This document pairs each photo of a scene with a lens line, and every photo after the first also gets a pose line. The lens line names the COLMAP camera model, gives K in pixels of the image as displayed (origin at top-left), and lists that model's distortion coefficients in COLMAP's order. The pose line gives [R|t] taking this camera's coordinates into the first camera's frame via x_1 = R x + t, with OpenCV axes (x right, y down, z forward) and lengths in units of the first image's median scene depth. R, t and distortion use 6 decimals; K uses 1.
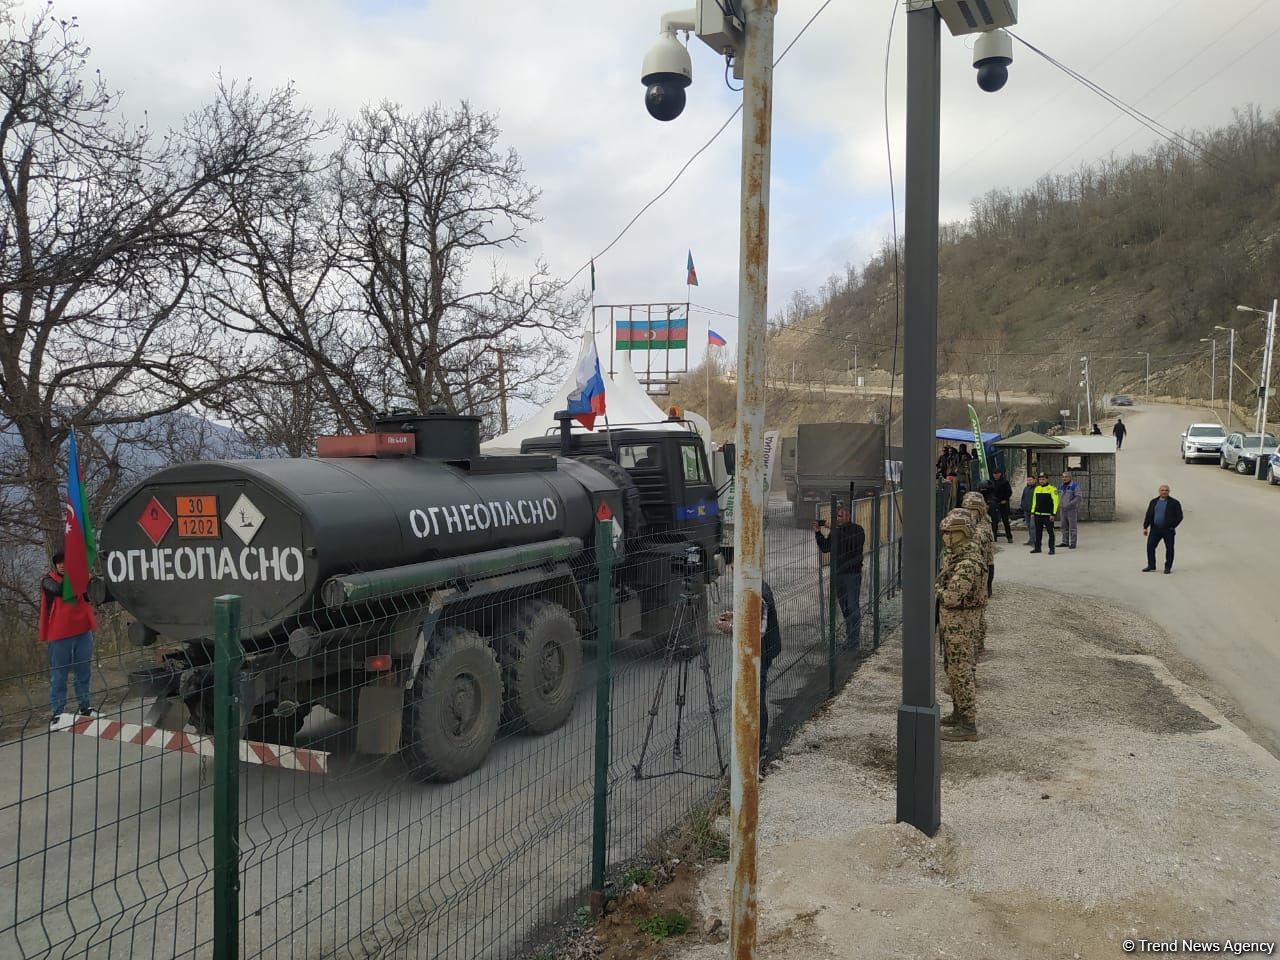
lens RADIAL K [[993.4, 0, 645.3], [0, 993.4, 489.0], [0, 0, 1]] dist [0.074888, -0.118076]
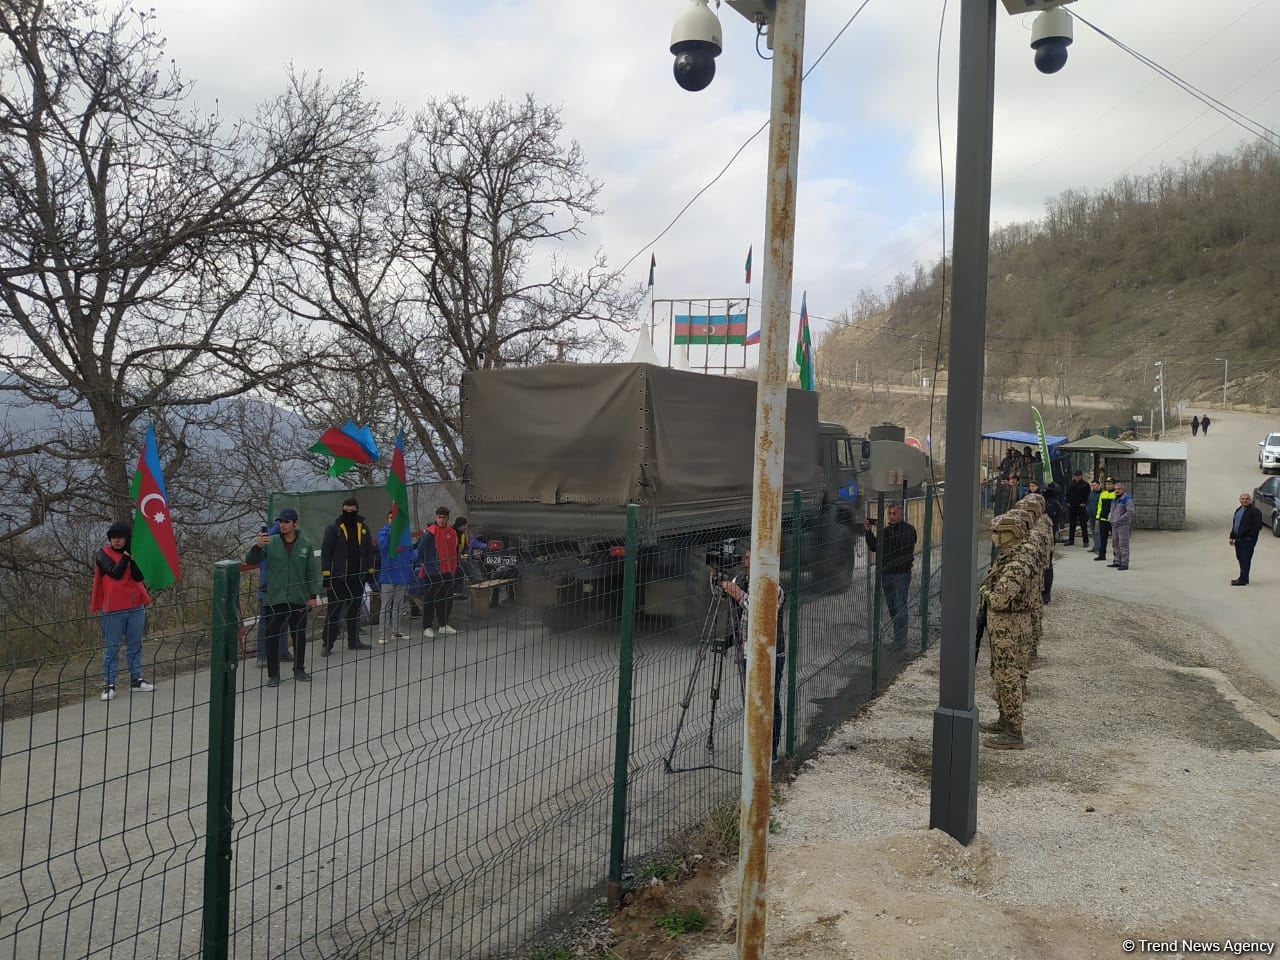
lens RADIAL K [[991.7, 0, 640.0], [0, 991.7, 480.0], [0, 0, 1]] dist [0.080288, -0.138408]
pose [[0.997563, 0.027957, -0.063924, 0.006043], [-0.028258, 0.999593, -0.003821, 0.002159], [0.063791, 0.005618, 0.997947, 0.004521]]
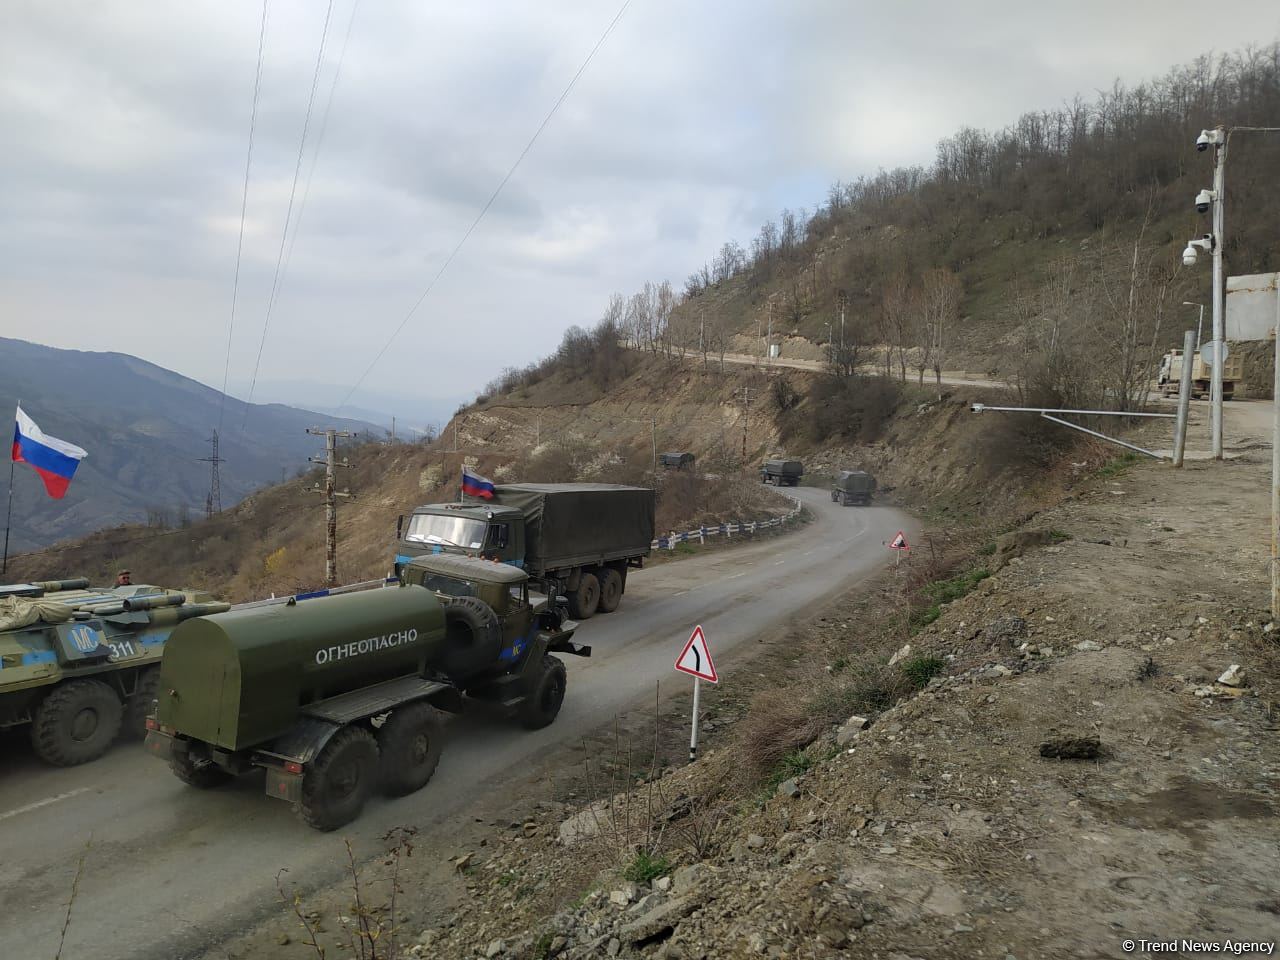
lens RADIAL K [[989.9, 0, 640.0], [0, 989.9, 480.0], [0, 0, 1]] dist [0.070892, -0.121159]
pose [[0.997728, 0.060849, 0.028921, 1.005524], [-0.061371, 0.997962, 0.017489, -0.169602], [-0.027798, -0.019225, 0.999429, 2.497964]]
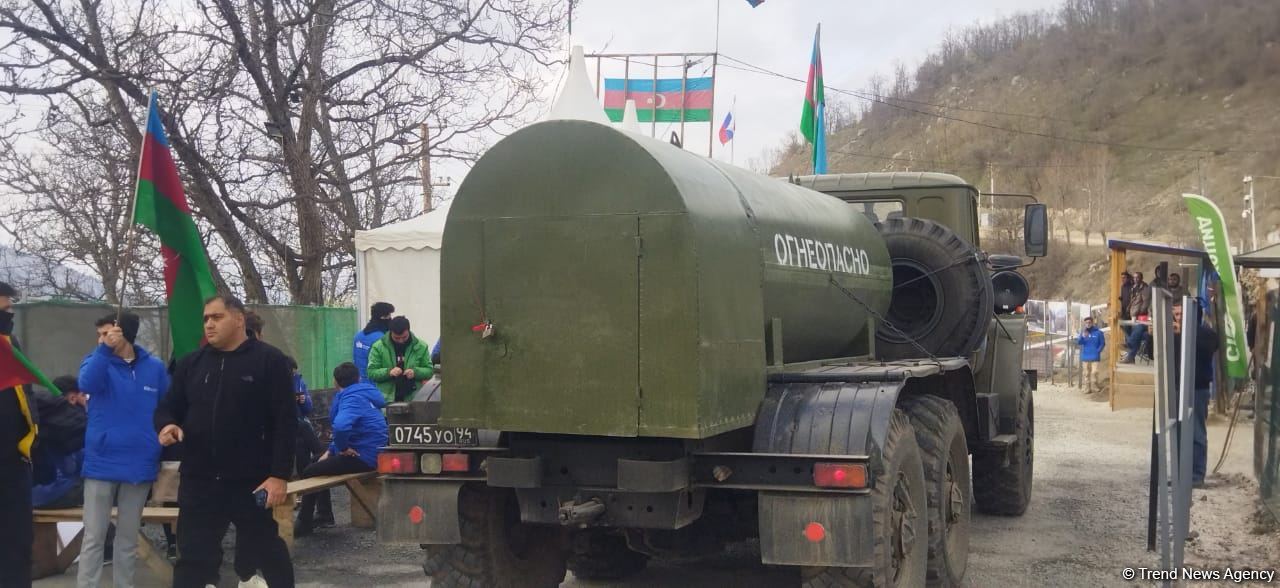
lens RADIAL K [[1330.0, 0, 662.0], [0, 1330.0, 292.7], [0, 0, 1]] dist [0.070424, 0.006136]
pose [[0.999080, 0.025520, 0.034470, -0.031326], [-0.023808, 0.998505, -0.049196, 0.025822], [-0.035674, 0.048330, 0.998194, 0.215072]]
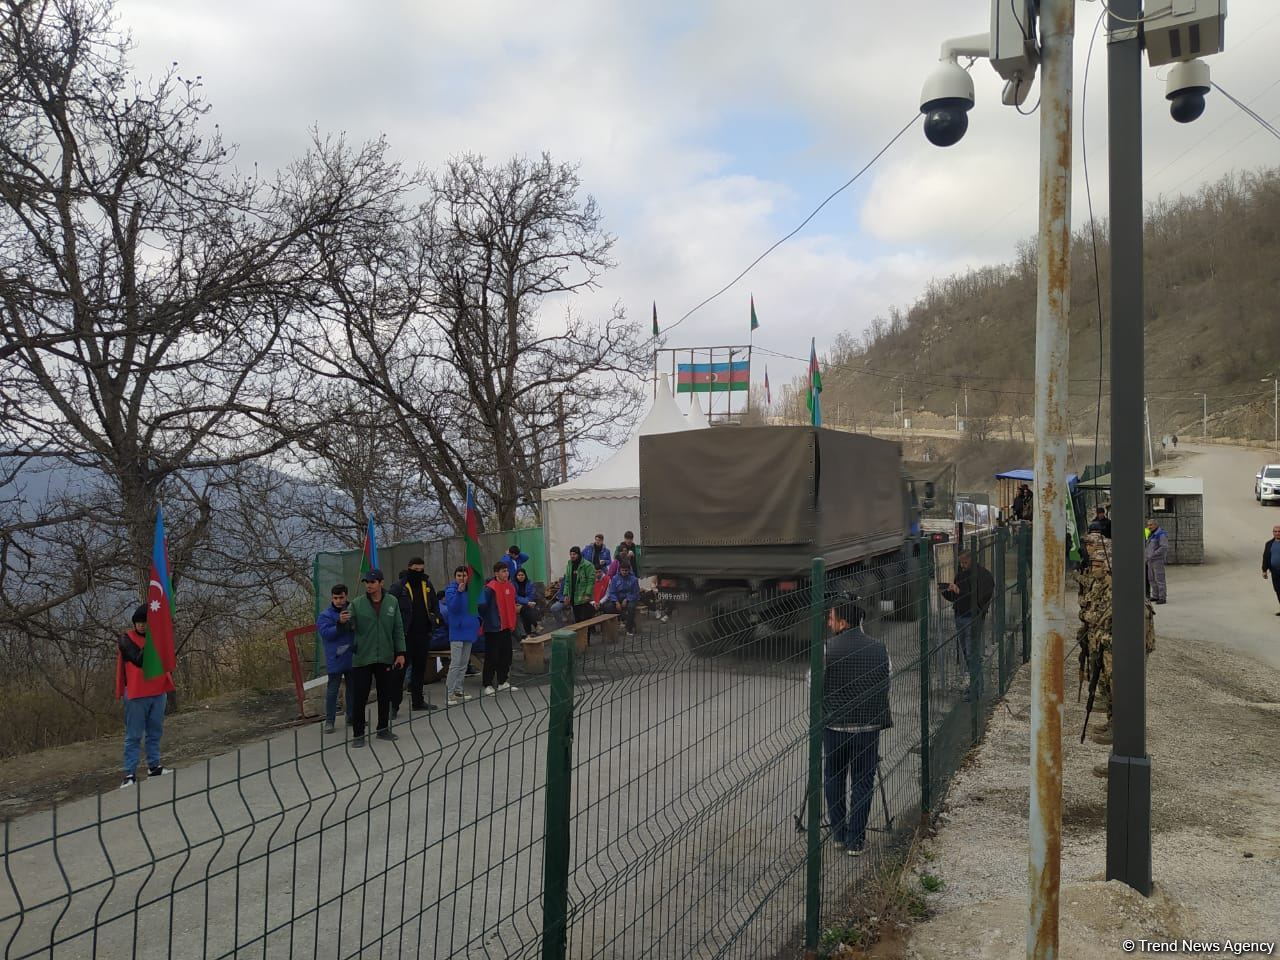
lens RADIAL K [[989.9, 0, 640.0], [0, 989.9, 480.0], [0, 0, 1]] dist [0.070892, -0.121159]
pose [[0.998867, -0.001577, -0.047571, -0.034469], [-0.000892, 0.998655, -0.051831, 0.001078], [0.047588, 0.051815, 0.997522, 0.004827]]
